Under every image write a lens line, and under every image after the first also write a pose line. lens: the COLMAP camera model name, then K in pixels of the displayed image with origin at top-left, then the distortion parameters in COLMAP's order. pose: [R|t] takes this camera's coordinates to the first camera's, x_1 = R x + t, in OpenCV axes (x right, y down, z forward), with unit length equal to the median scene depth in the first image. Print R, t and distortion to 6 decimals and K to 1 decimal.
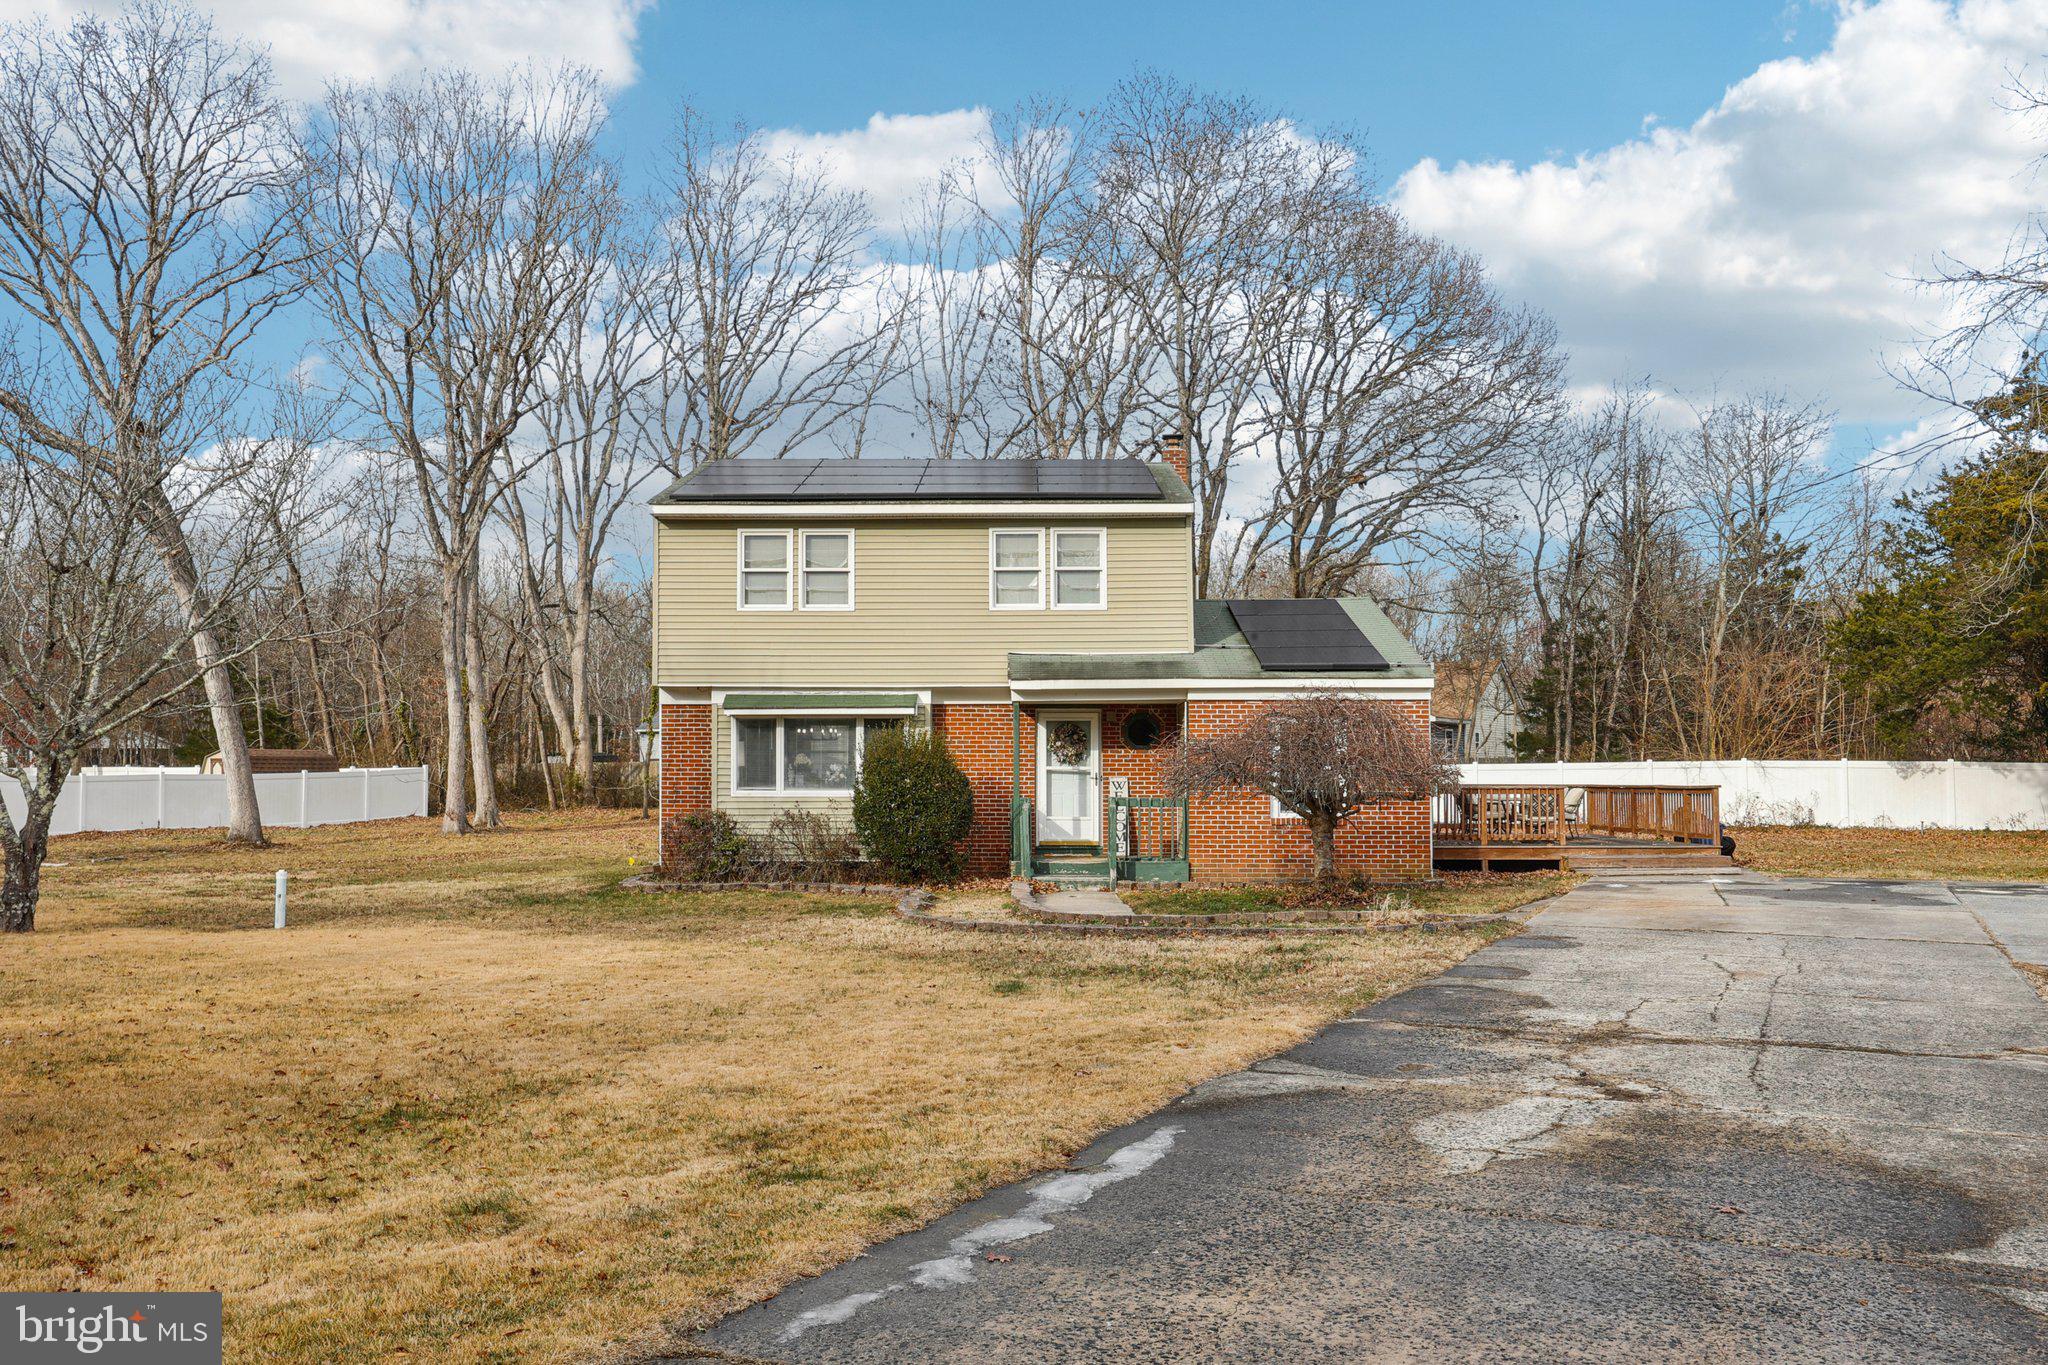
lens RADIAL K [[1833.4, 0, 1024.0], [0, 1833.4, 682.5], [0, 0, 1]] dist [0.200453, -0.250555]
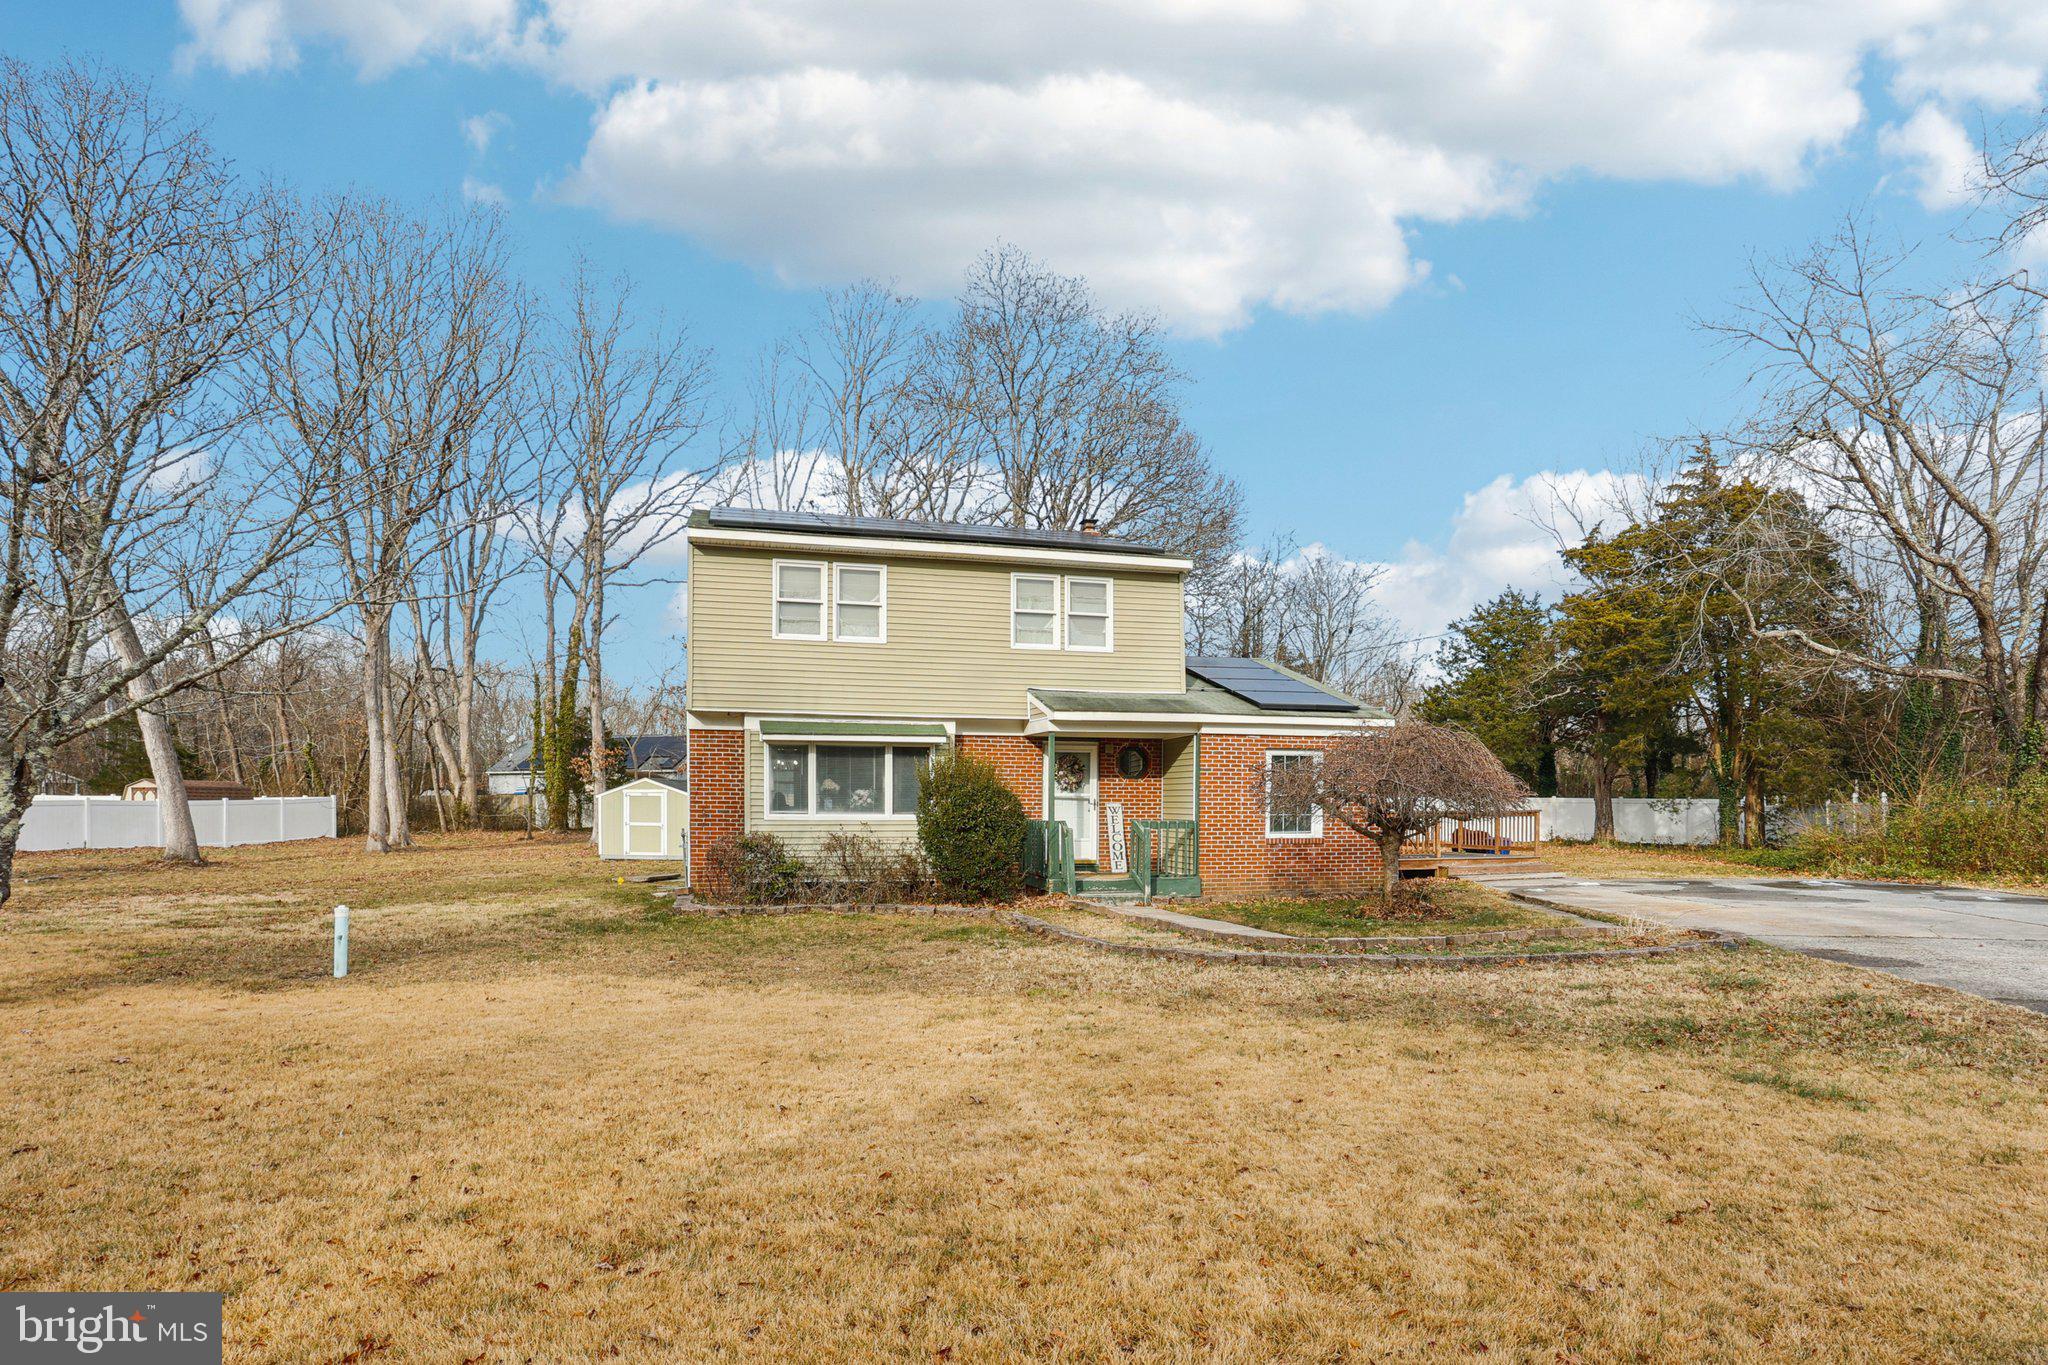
lens RADIAL K [[1116.5, 0, 1025.6], [0, 1116.5, 797.8], [0, 0, 1]] dist [-0.000523, 0.001109]
pose [[0.957473, 0.005021, 0.288481, -0.198902], [-0.016287, 0.999195, 0.036667, 0.024280], [-0.288064, -0.039806, 0.956783, 0.360246]]
